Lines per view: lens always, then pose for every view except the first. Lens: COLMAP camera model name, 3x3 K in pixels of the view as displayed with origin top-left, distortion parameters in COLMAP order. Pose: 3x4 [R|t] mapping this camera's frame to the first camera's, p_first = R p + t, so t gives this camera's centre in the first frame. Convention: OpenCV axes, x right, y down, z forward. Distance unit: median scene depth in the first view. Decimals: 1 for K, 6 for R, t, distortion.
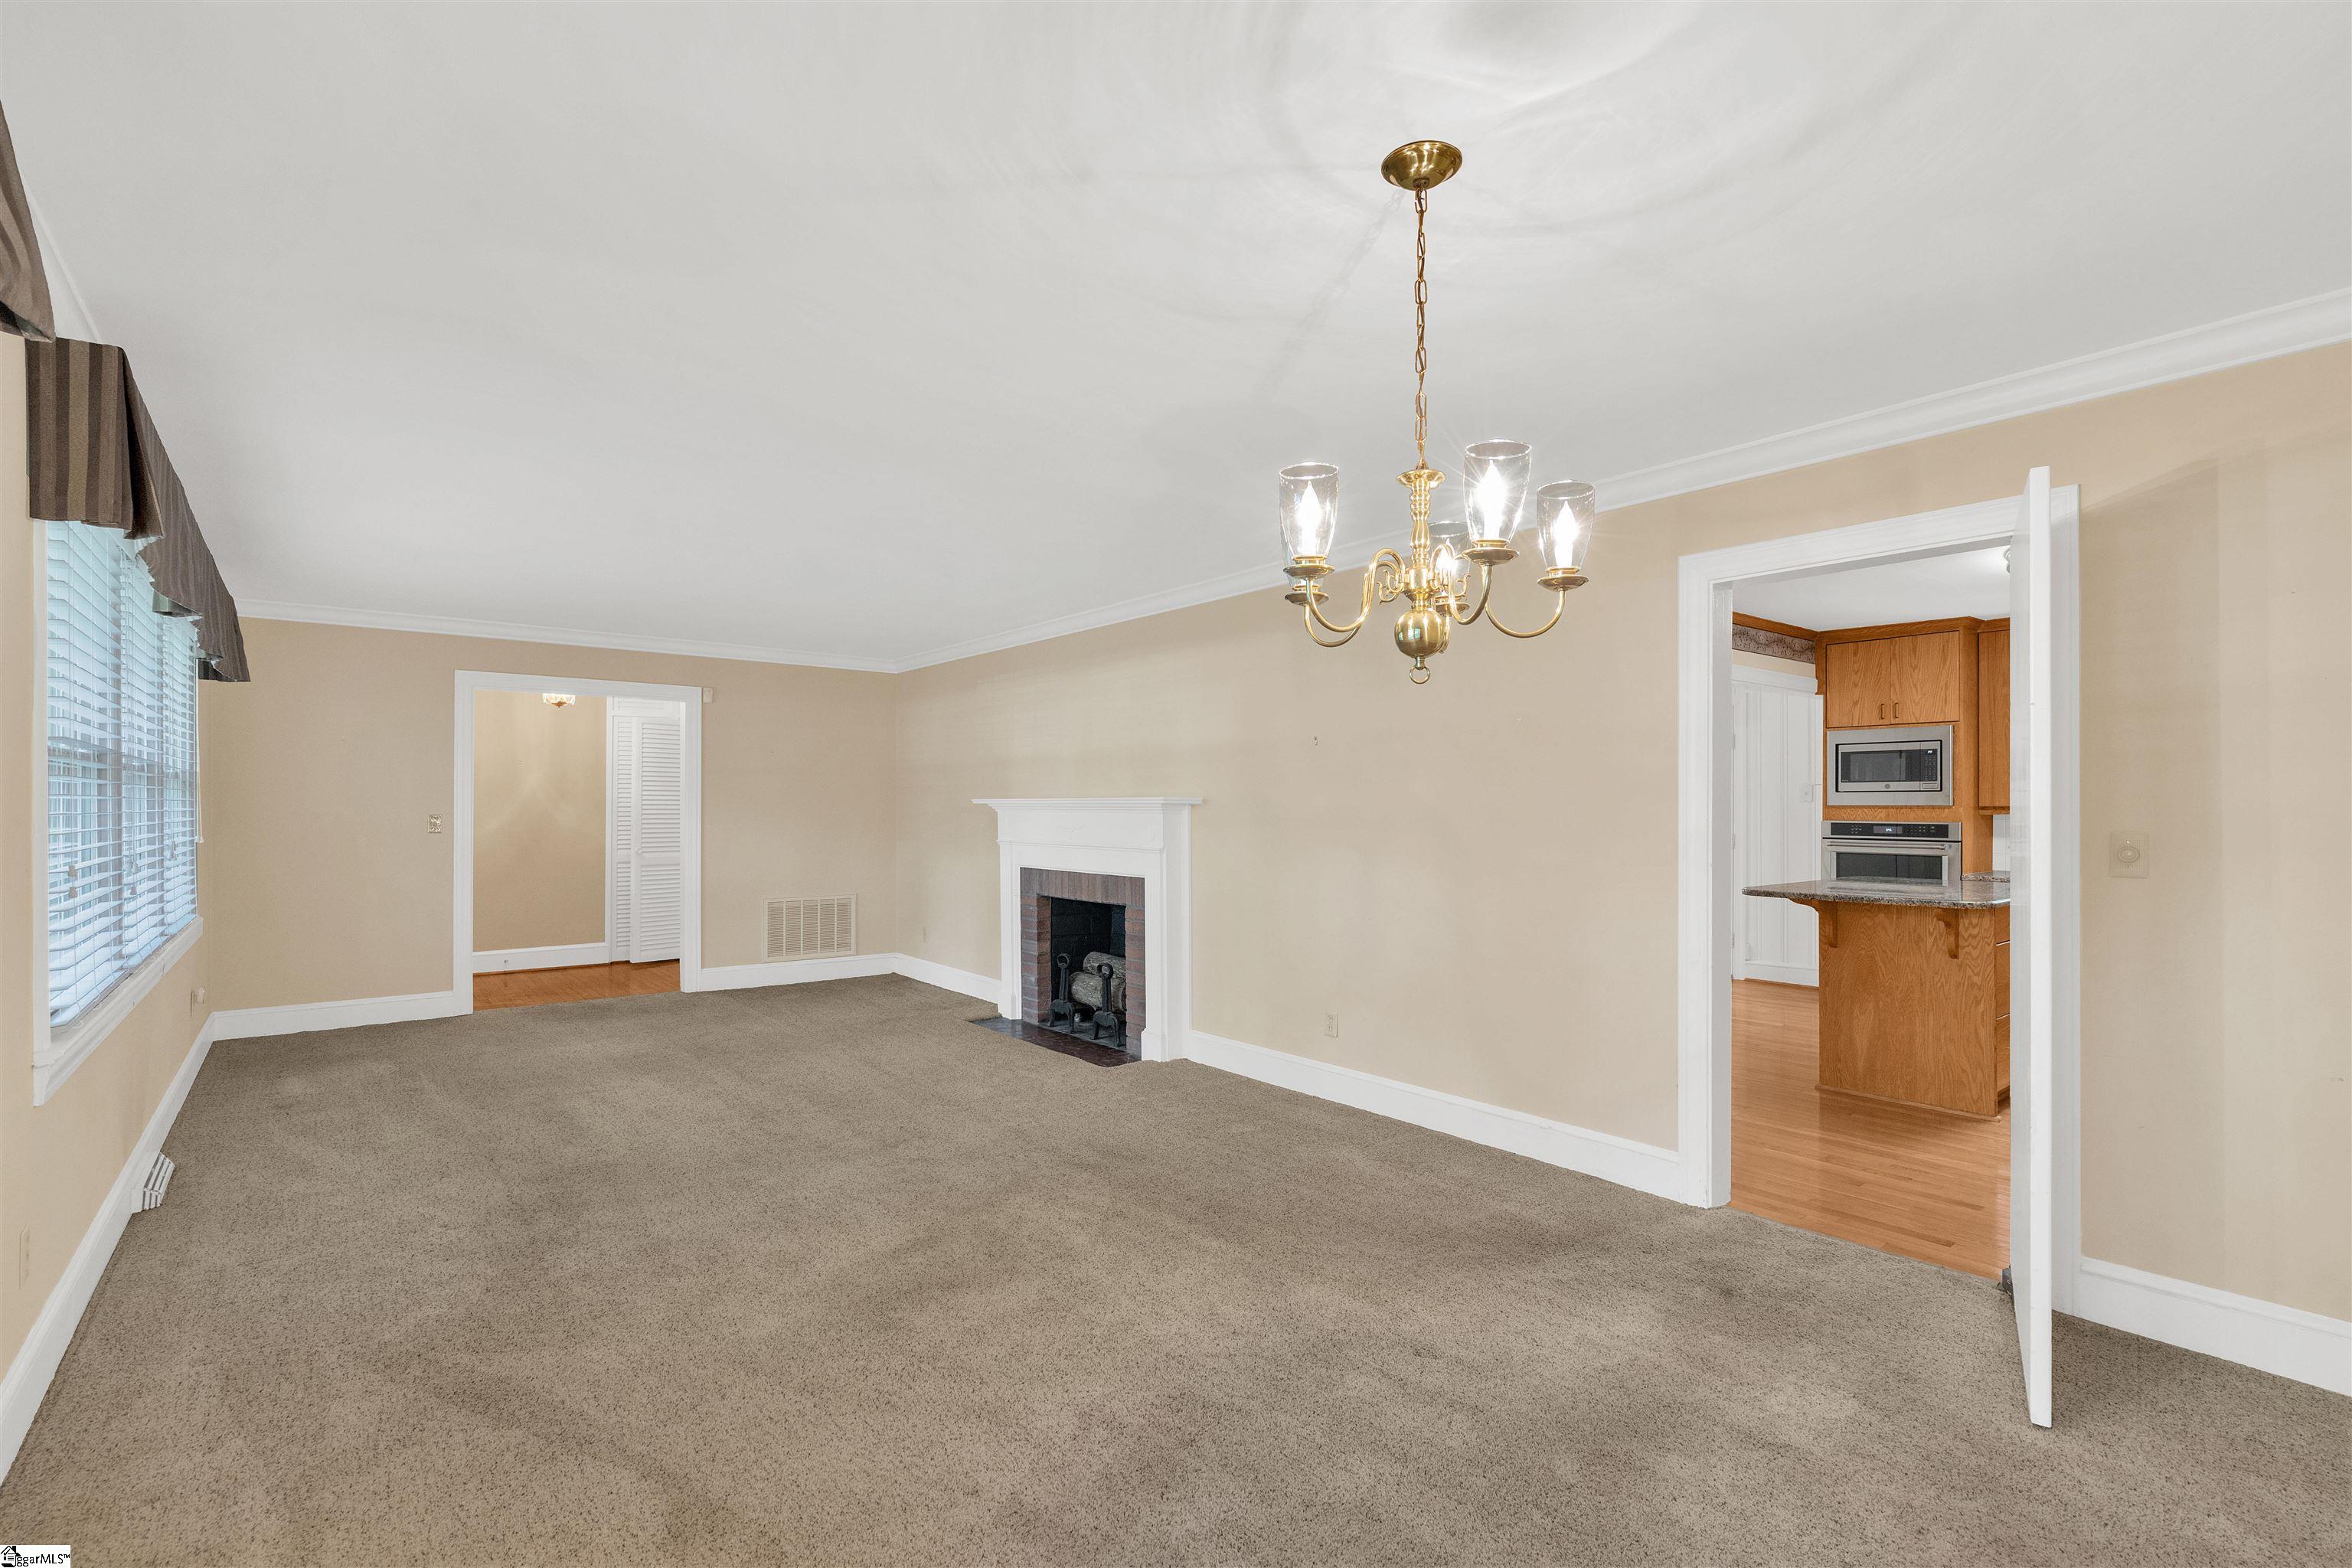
lens RADIAL K [[1058.3, 0, 1168.4], [0, 1058.3, 808.6], [0, 0, 1]] dist [0.000802, 0.000092]
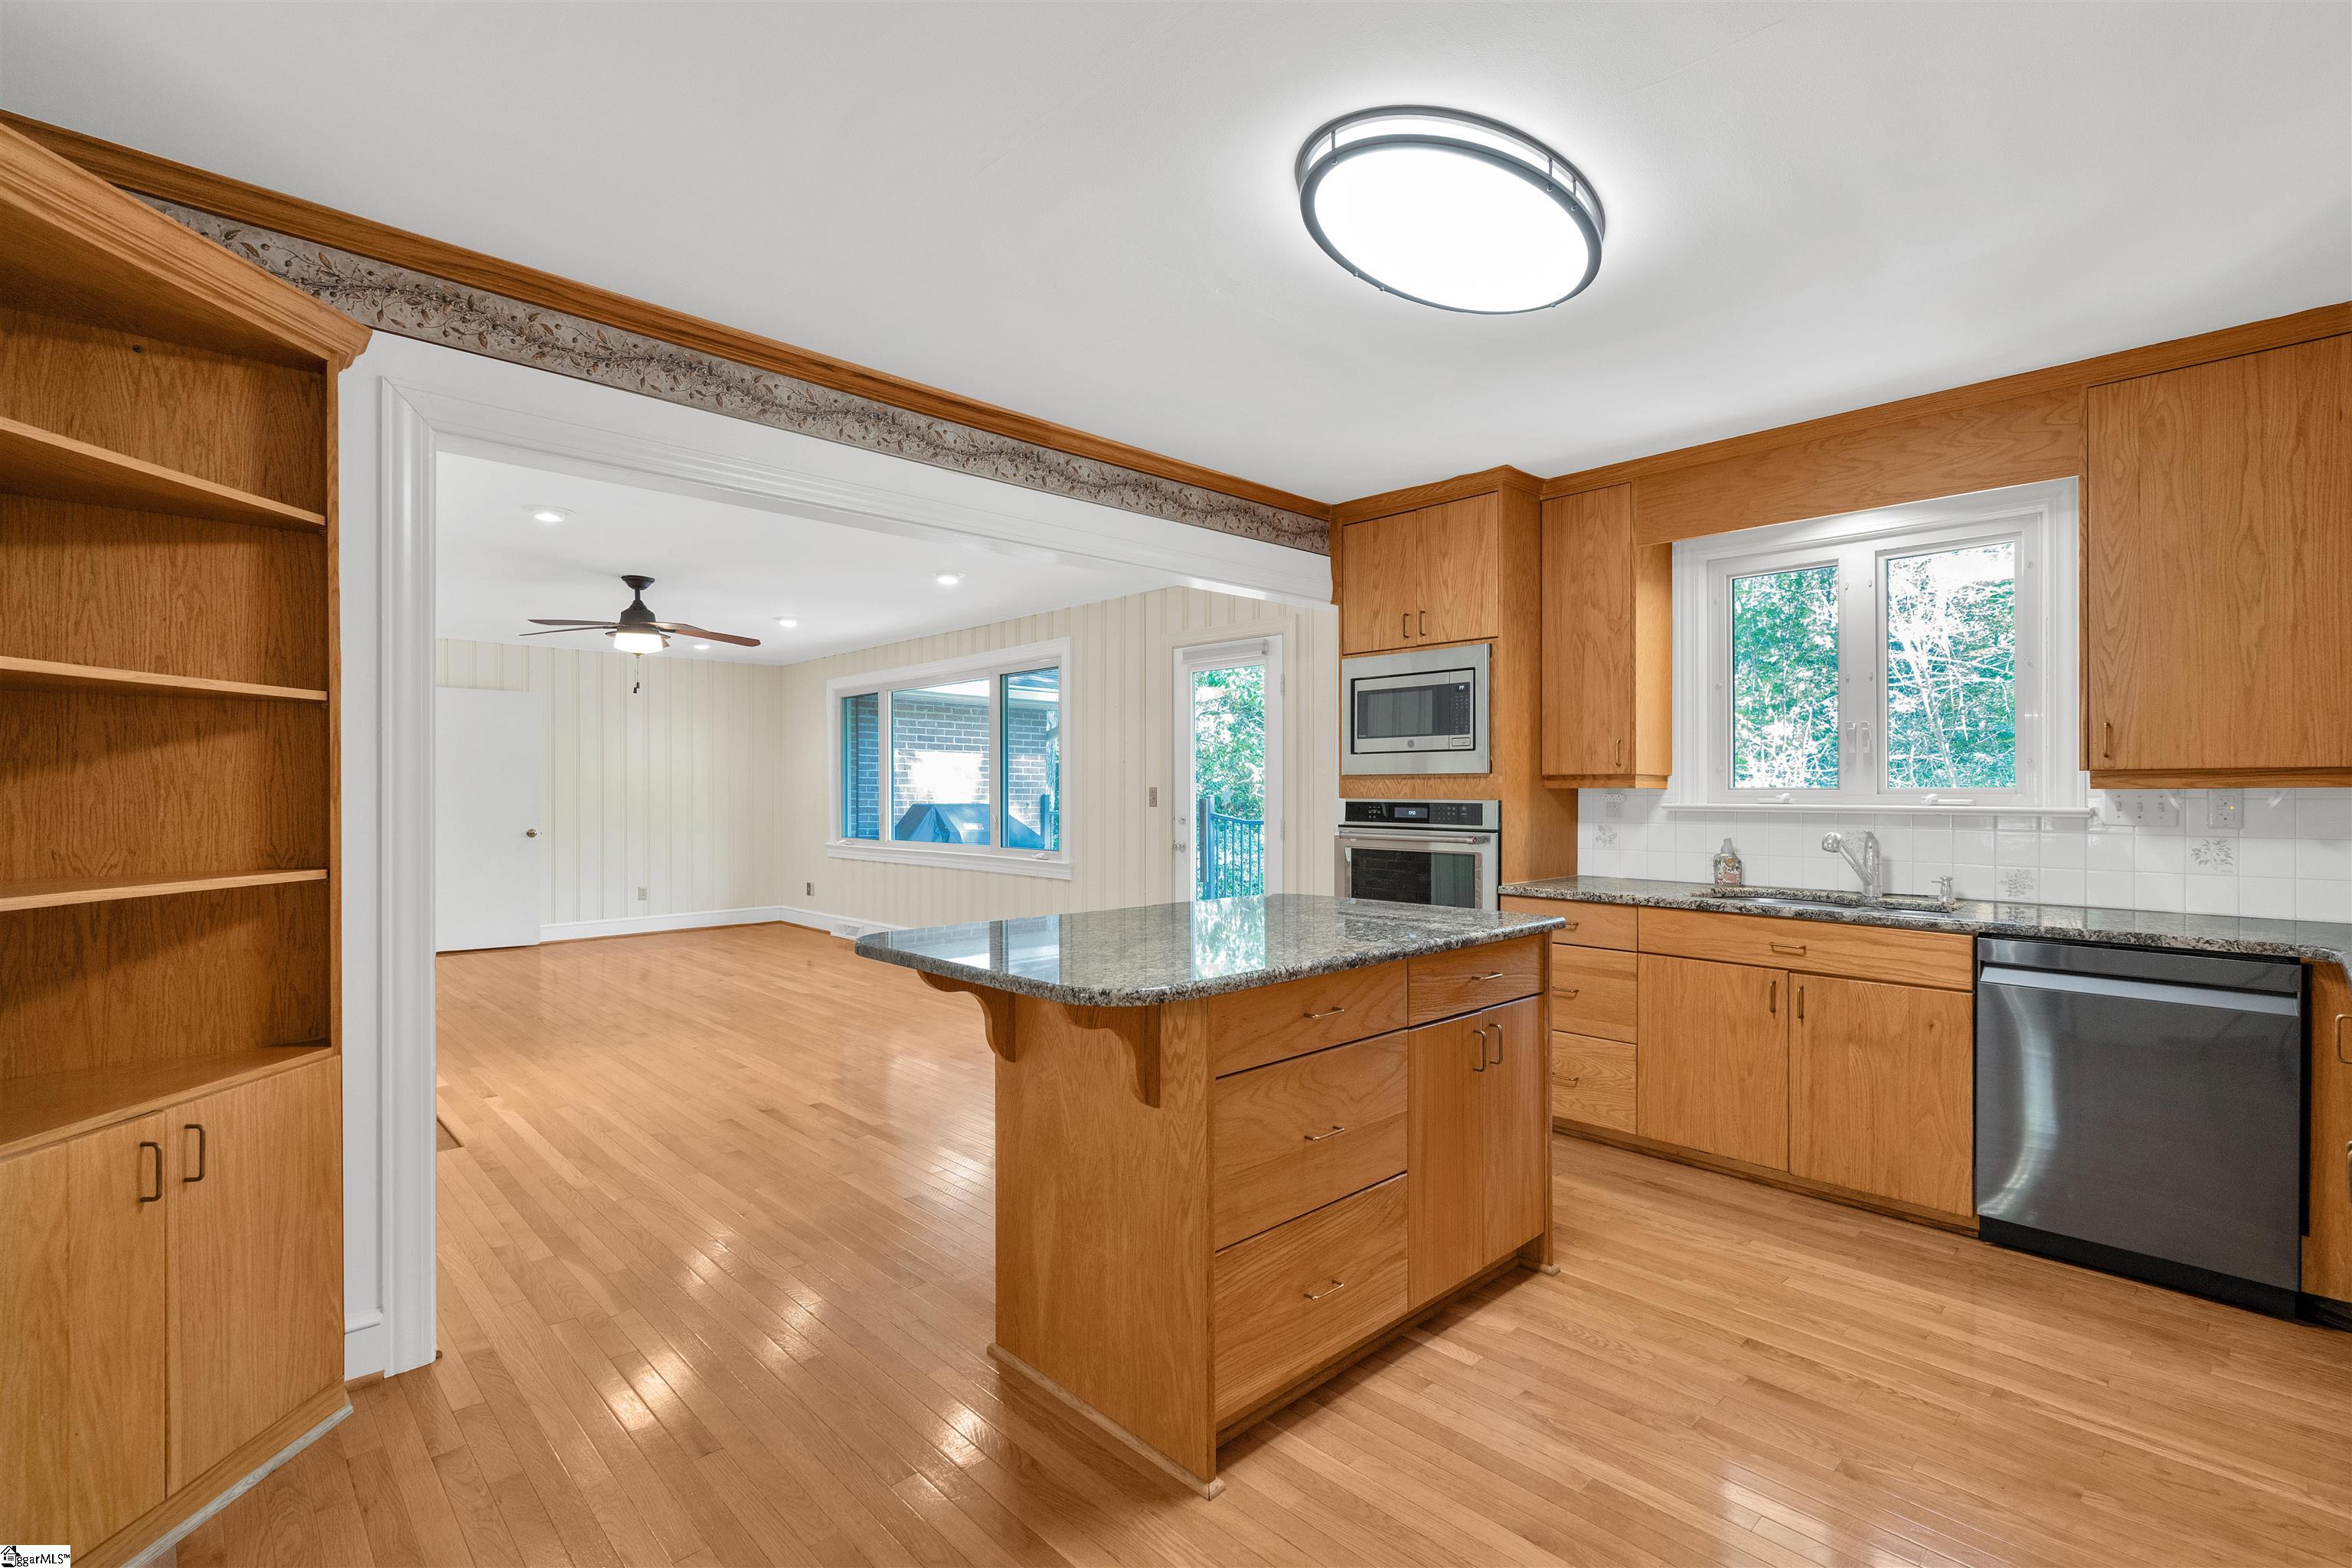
lens RADIAL K [[1074.4, 0, 1176.0], [0, 1074.4, 784.0], [0, 0, 1]] dist [0.000856, 0.000405]
pose [[0.996627, -0.003041, 0.082014, 0.471033], [0.003554, 0.999975, -0.006109, 0.006117], [-0.081993, 0.006380, 0.996612, 0.361824]]
